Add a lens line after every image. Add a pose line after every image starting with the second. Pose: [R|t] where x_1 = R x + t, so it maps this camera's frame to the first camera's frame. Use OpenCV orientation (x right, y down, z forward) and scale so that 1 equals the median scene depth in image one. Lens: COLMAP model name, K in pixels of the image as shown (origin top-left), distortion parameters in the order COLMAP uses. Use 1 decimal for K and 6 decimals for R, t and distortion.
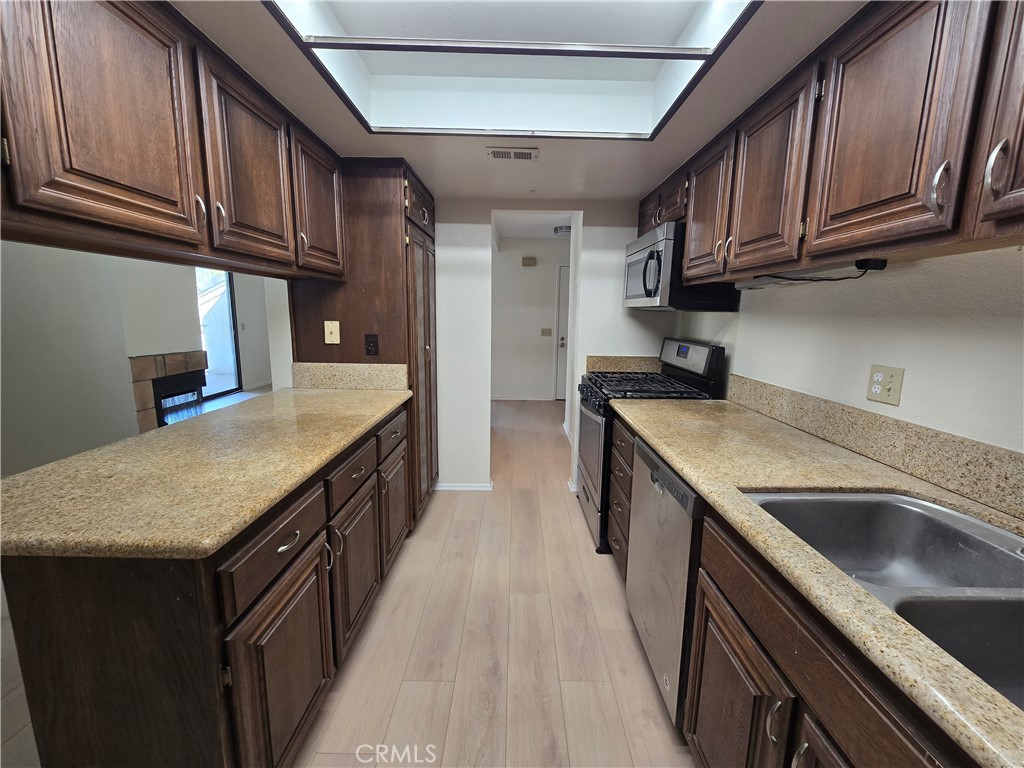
lens RADIAL K [[421.1, 0, 517.8], [0, 421.1, 380.1], [0, 0, 1]] dist [-0.000745, -0.000084]
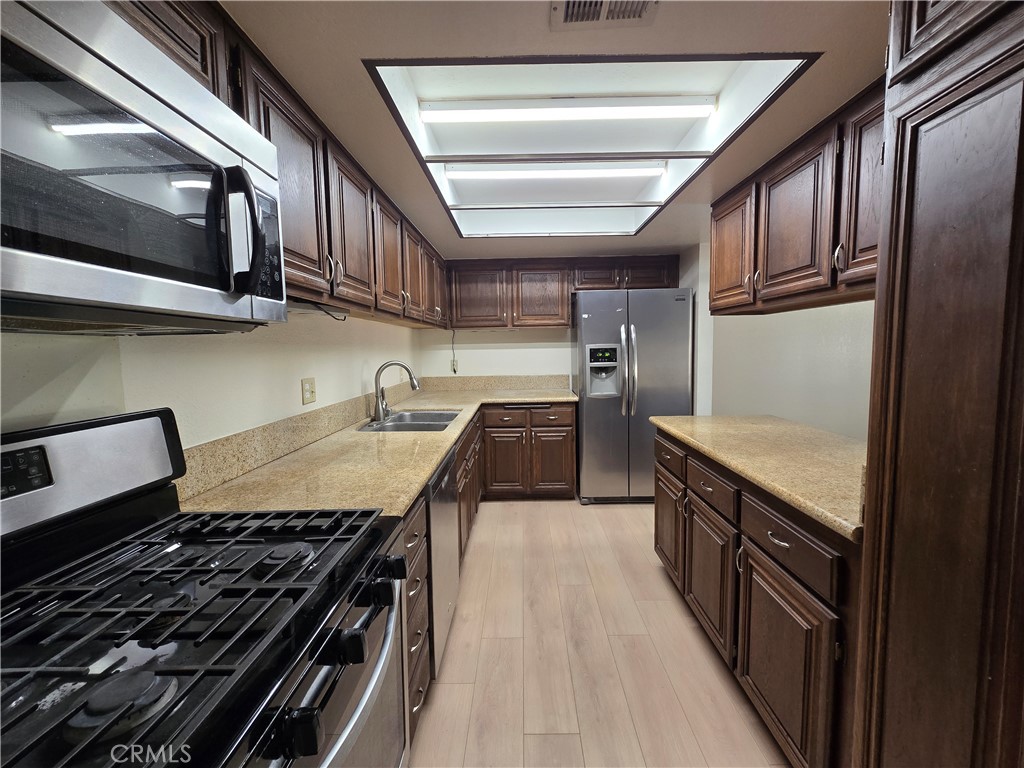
lens RADIAL K [[421.1, 0, 517.8], [0, 421.1, 380.1], [0, 0, 1]] dist [-0.000745, -0.000084]
pose [[-0.999832, -0.004228, 0.017862, 0.093874], [0.000051, 0.972466, 0.233045, -0.299688], [-0.018356, 0.233006, -0.972302, 1.960991]]
